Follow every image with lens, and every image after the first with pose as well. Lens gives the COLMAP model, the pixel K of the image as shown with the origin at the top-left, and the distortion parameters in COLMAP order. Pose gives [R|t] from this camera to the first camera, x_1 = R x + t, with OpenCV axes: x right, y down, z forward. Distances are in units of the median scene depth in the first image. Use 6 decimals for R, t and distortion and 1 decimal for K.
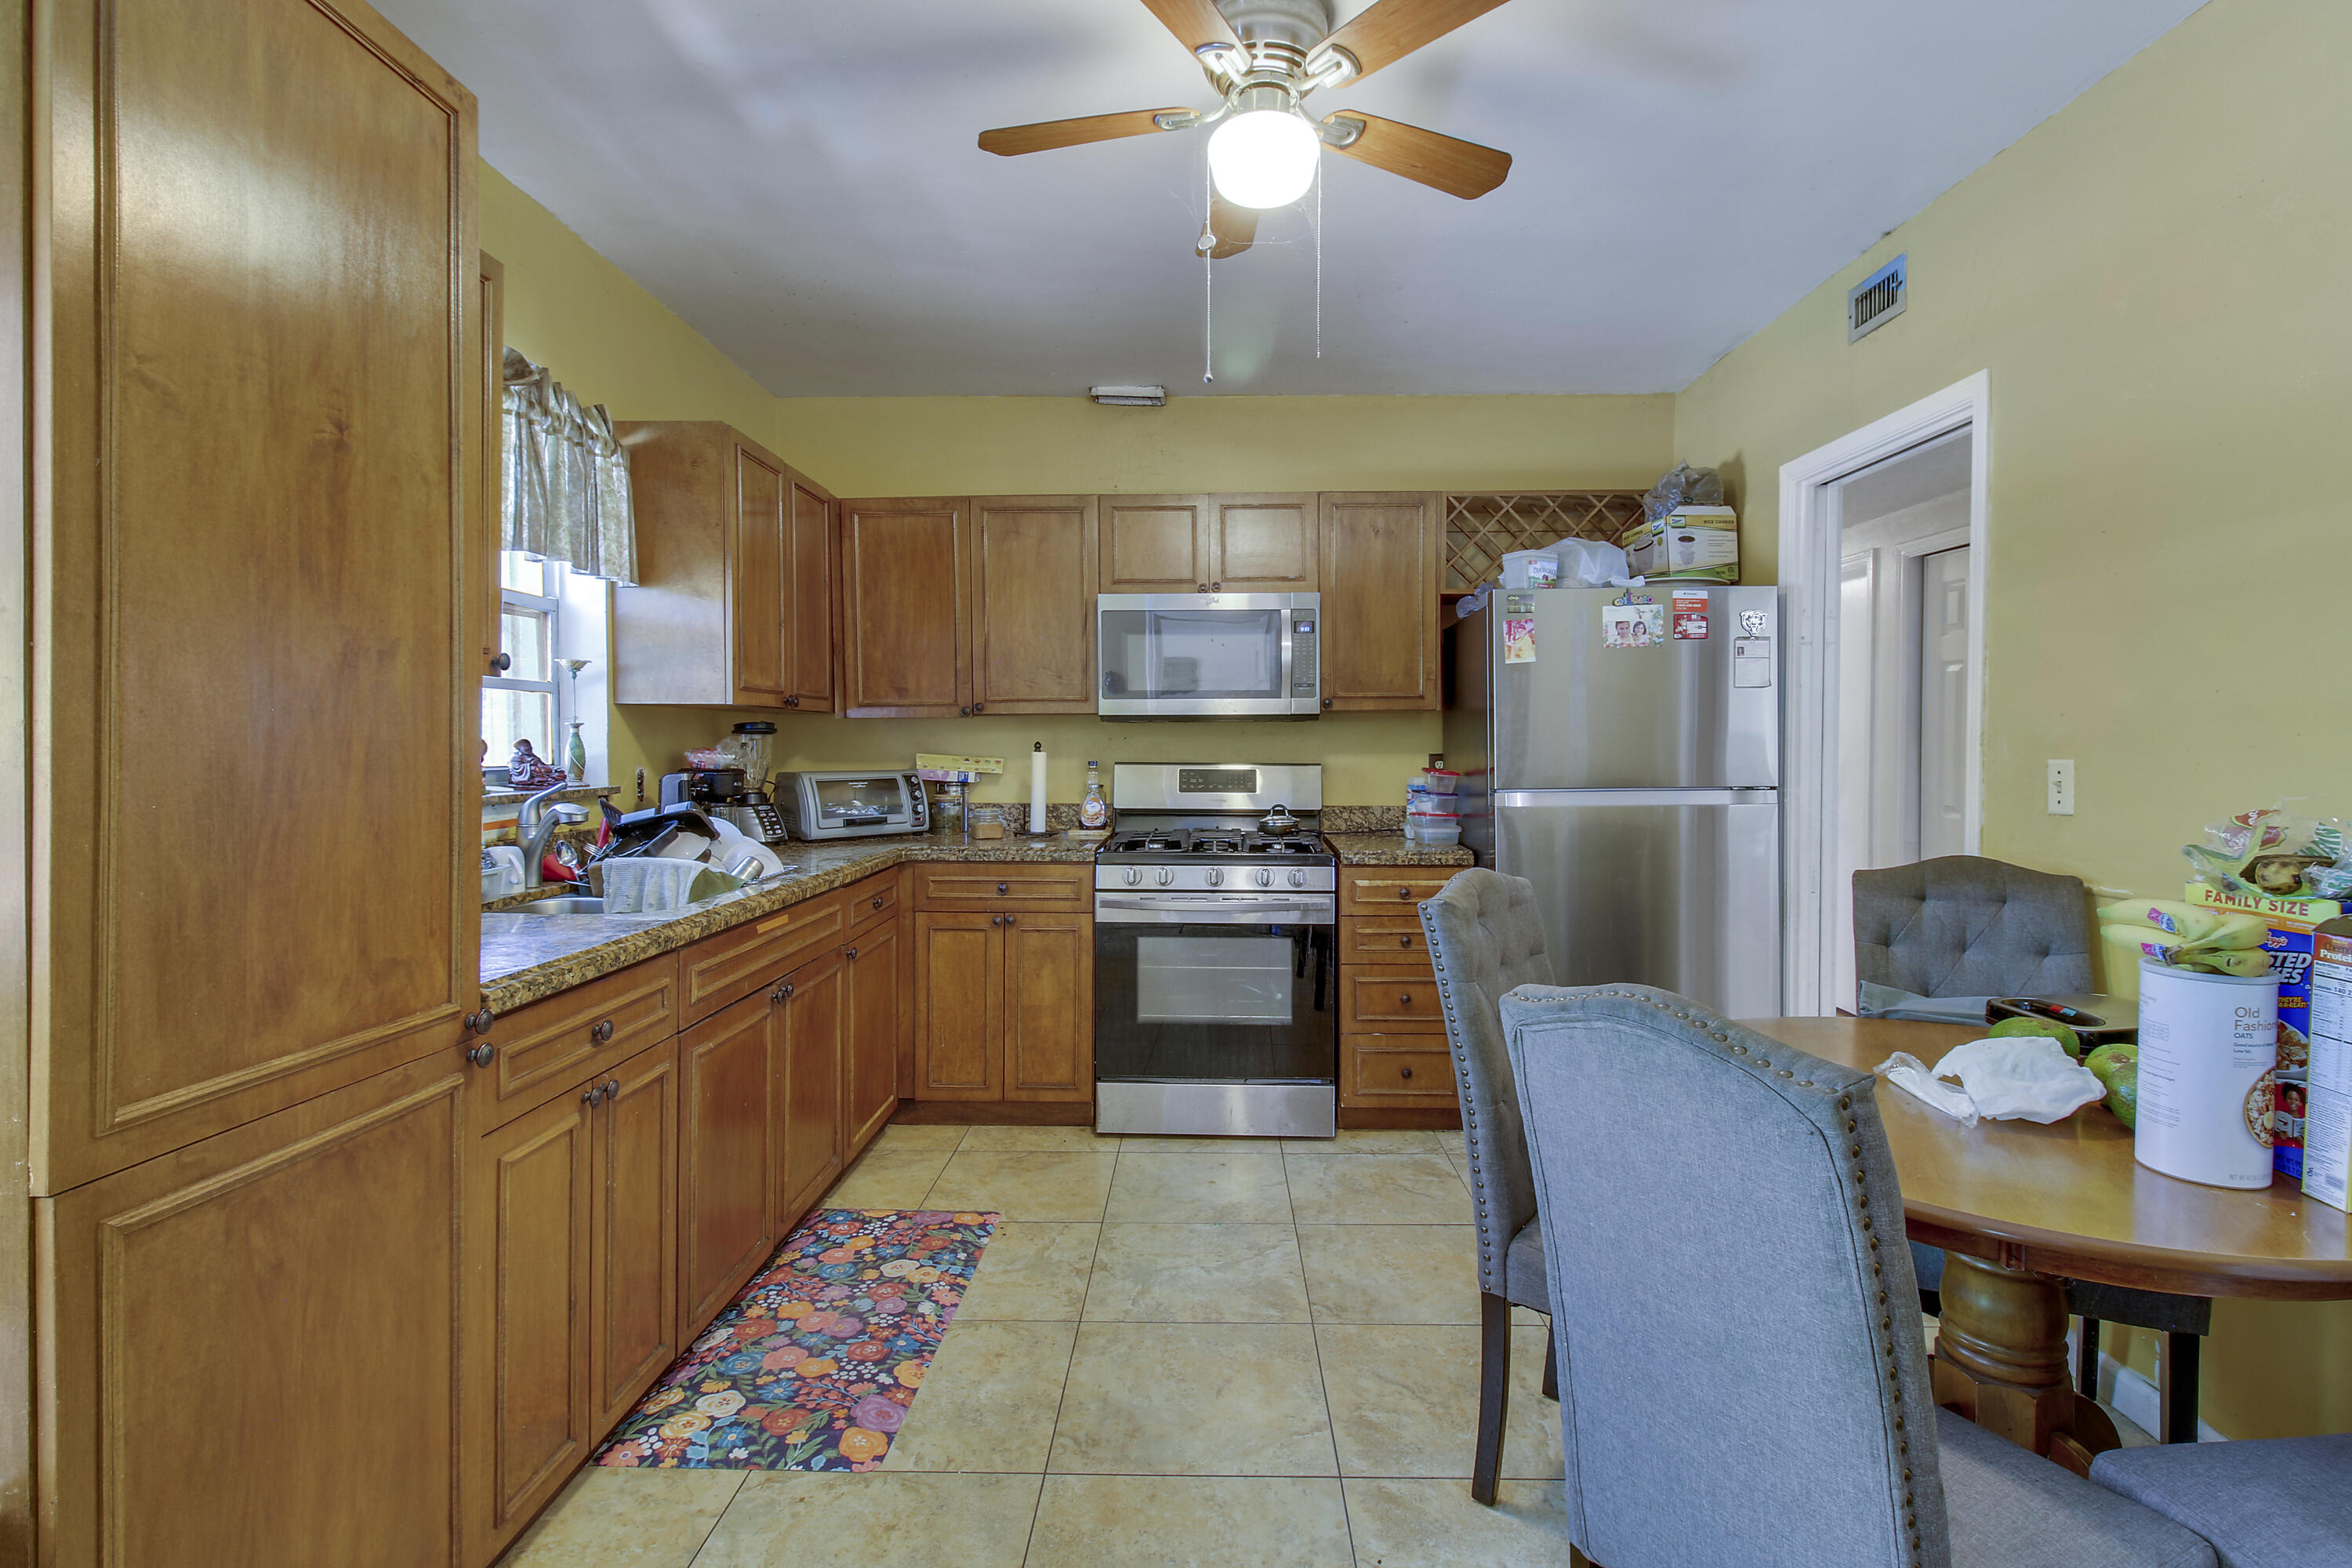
lens RADIAL K [[1093.2, 0, 1192.4], [0, 1093.2, 761.1], [0, 0, 1]] dist [-0.000883, -0.000348]
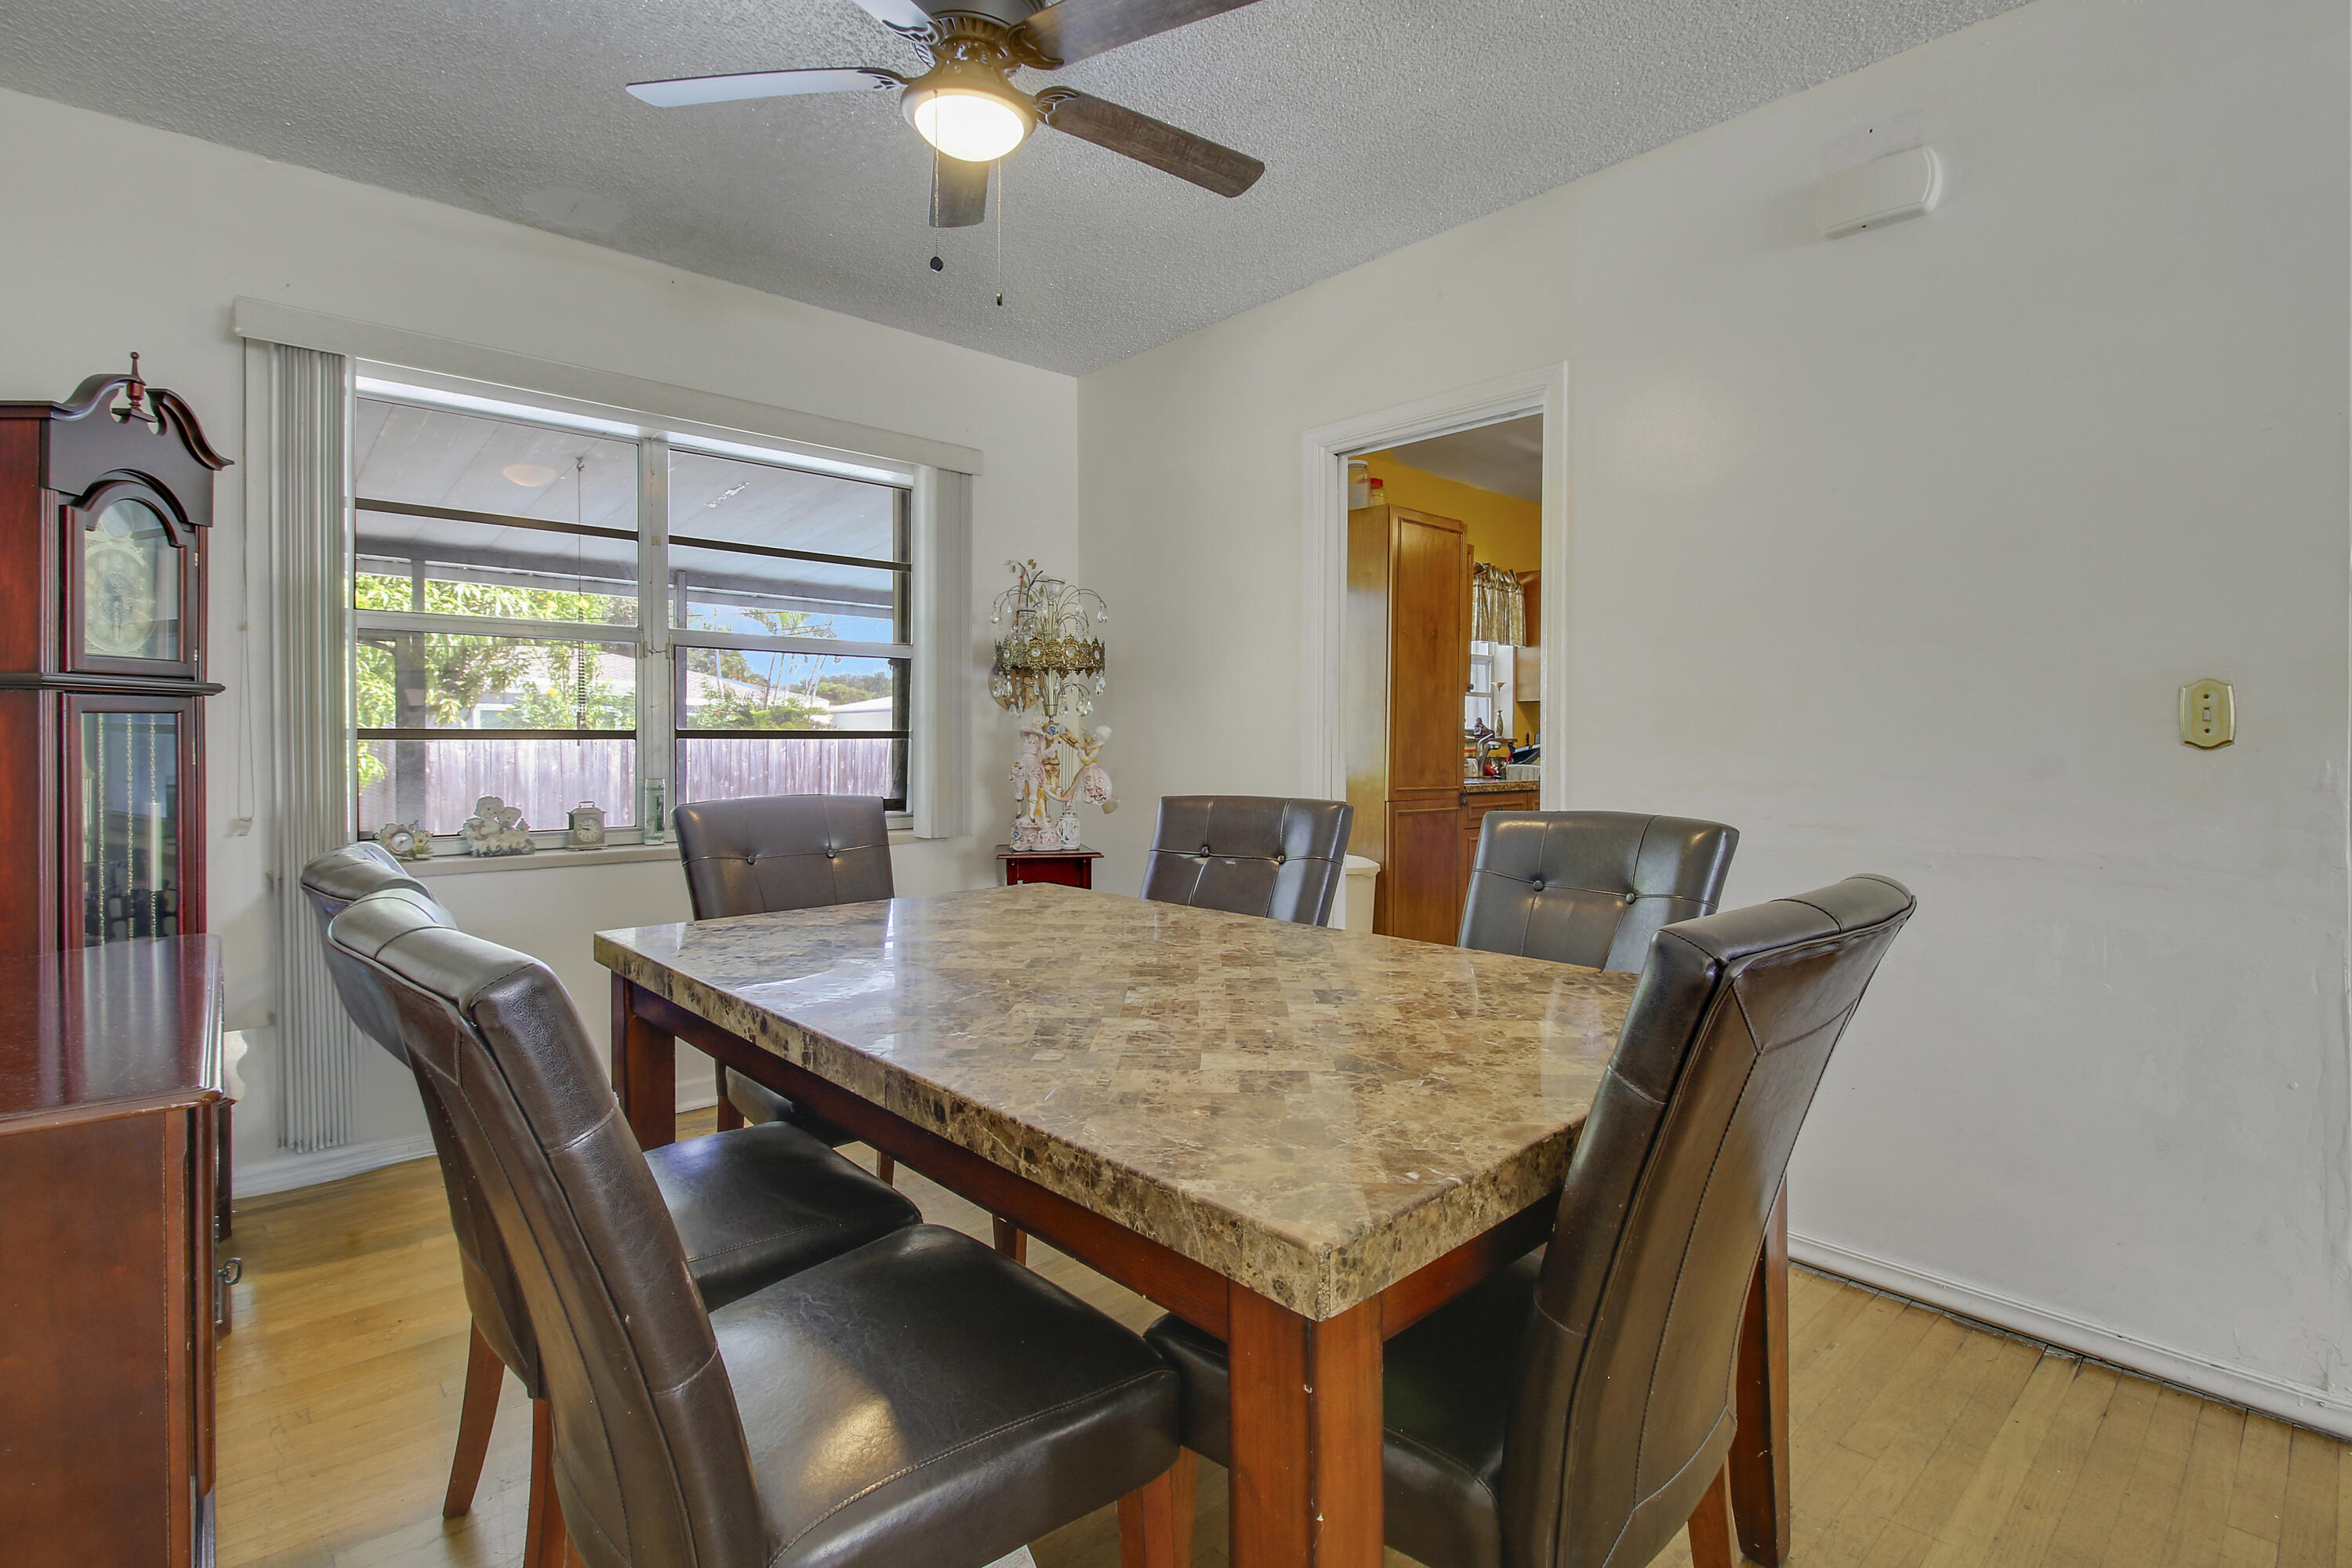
lens RADIAL K [[1093.2, 0, 1195.5], [0, 1093.2, 768.4], [0, 0, 1]] dist [-0.000883, -0.000348]
pose [[0.687517, 0.017792, -0.725950, 0.754359], [-0.012288, 0.999842, 0.012867, 0.074438], [0.726064, 0.000074, 0.687627, -1.179778]]
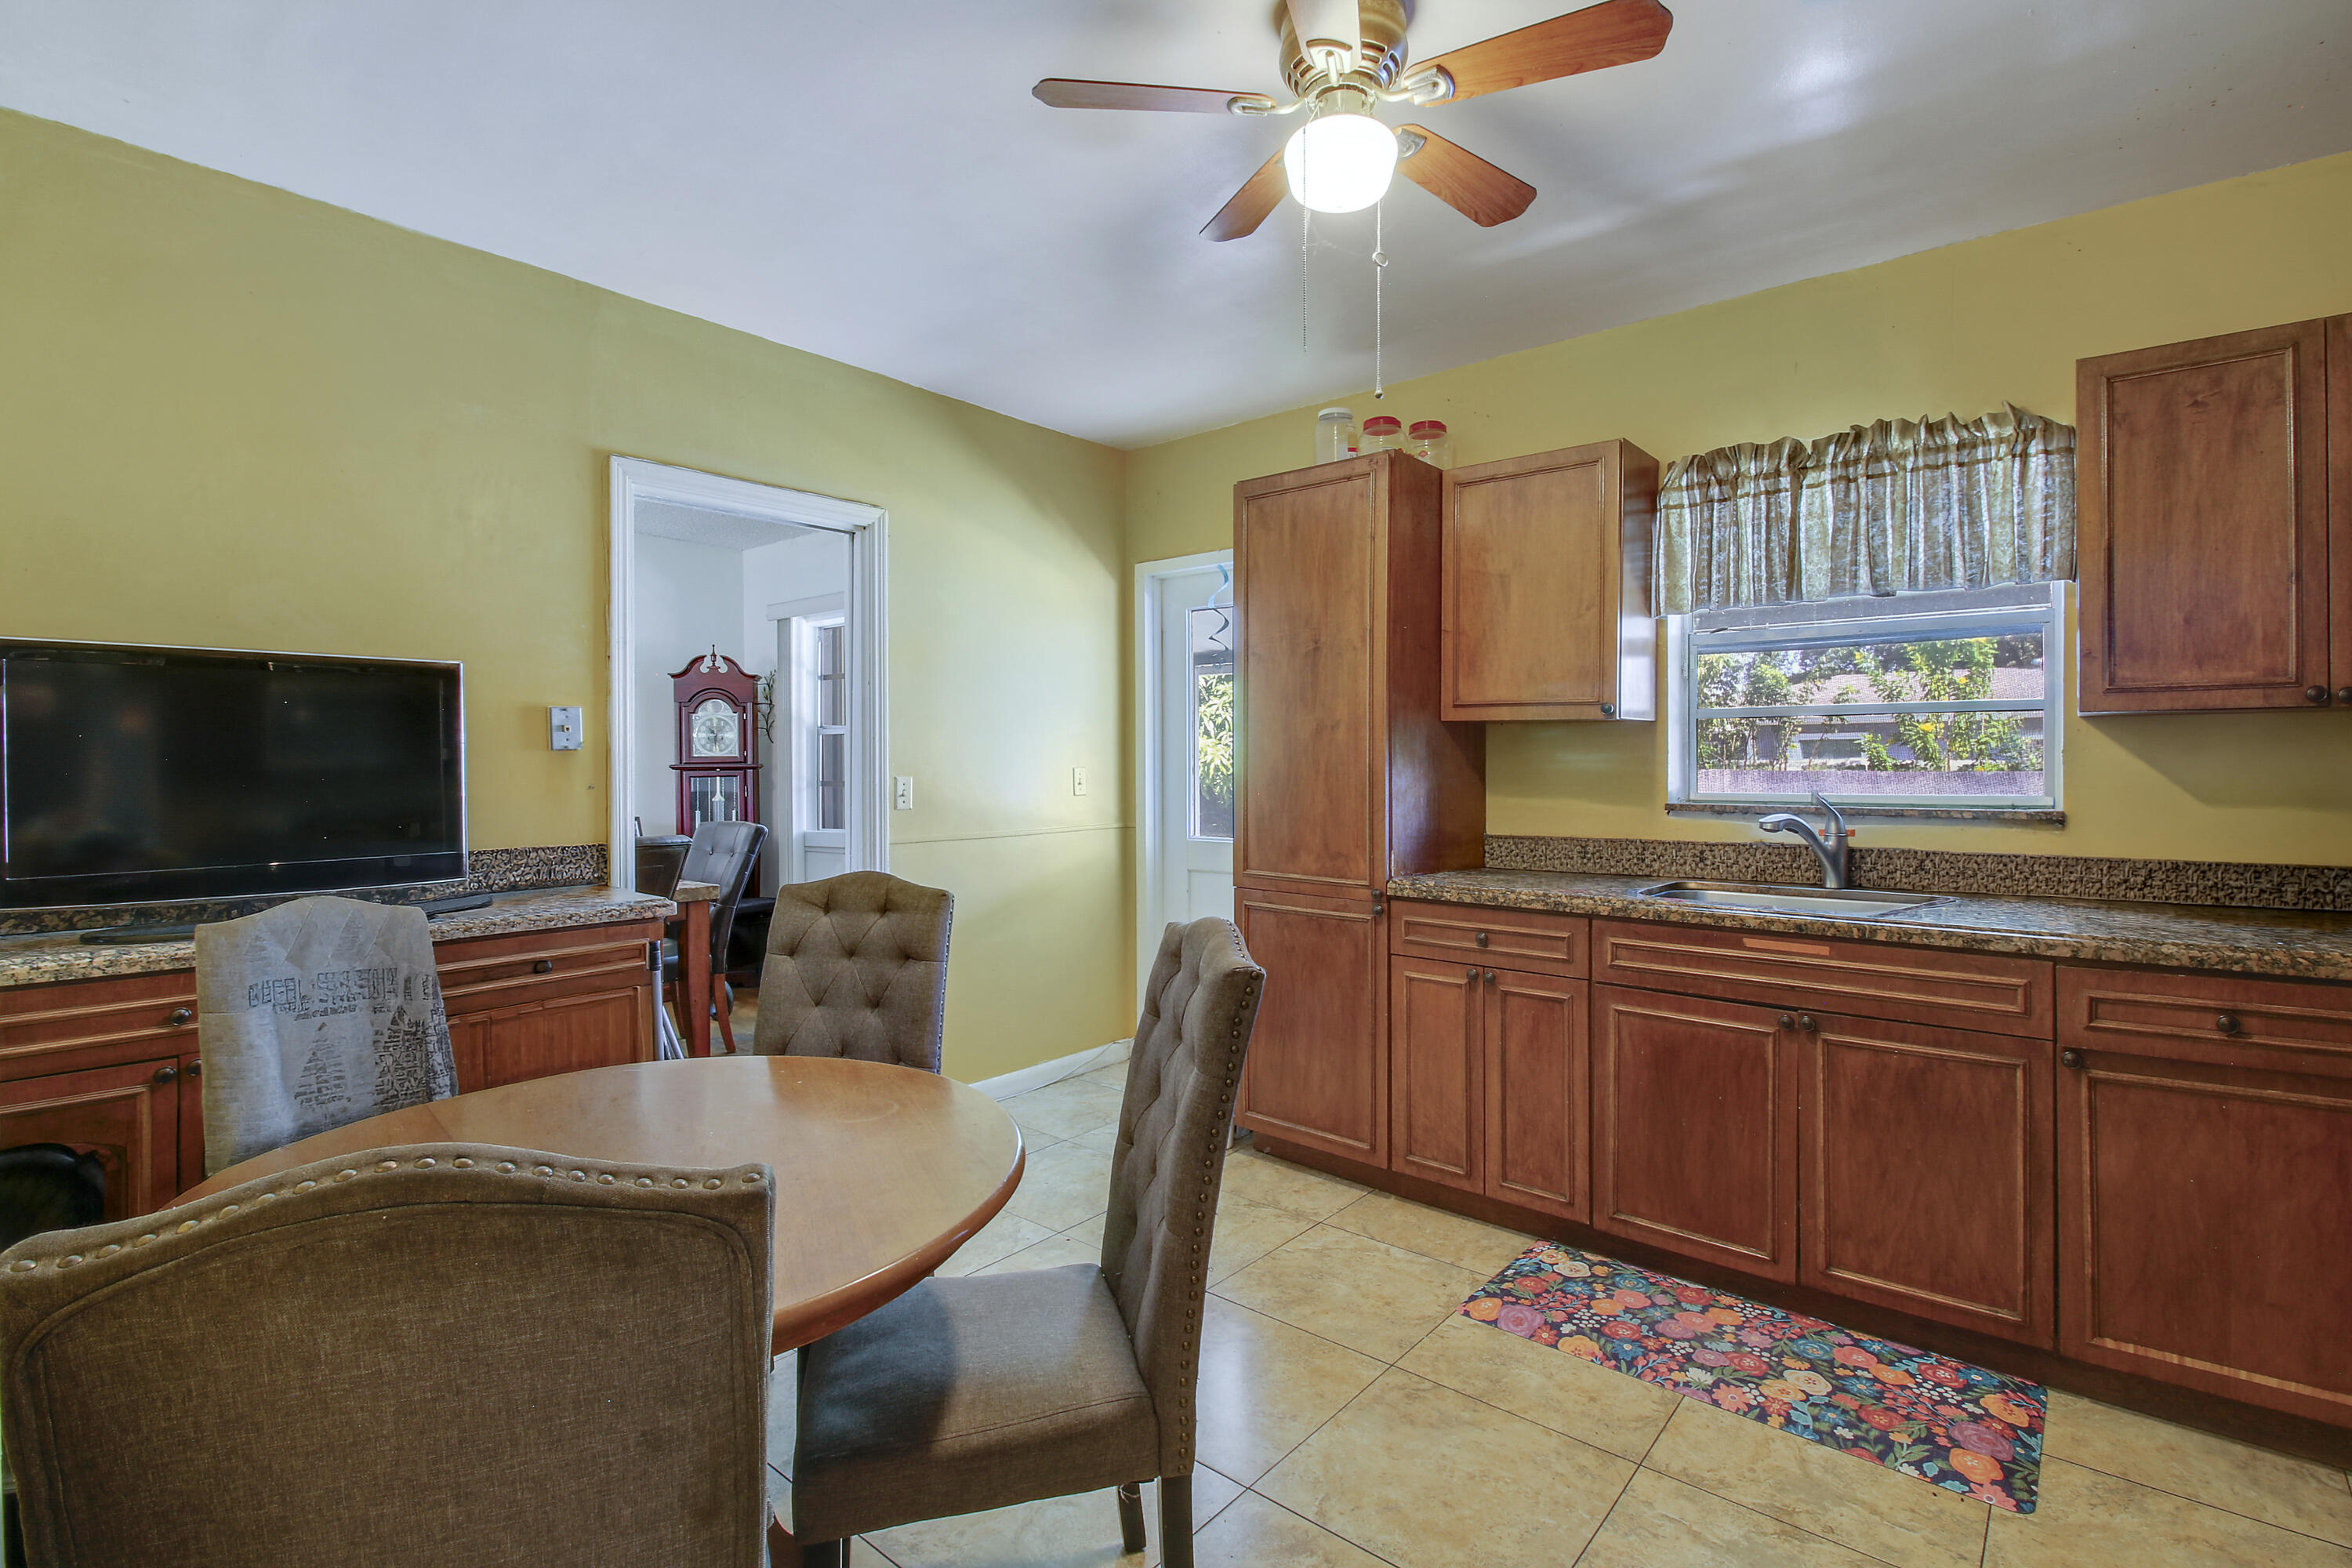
lens RADIAL K [[1093.2, 0, 1162.0], [0, 1093.2, 775.2], [0, 0, 1]] dist [-0.000883, -0.000348]
pose [[-0.639962, 0.004644, -0.768393, 0.734690], [-0.014249, 0.999738, 0.017909, -0.014376], [0.768275, 0.022410, -0.639728, 1.204005]]
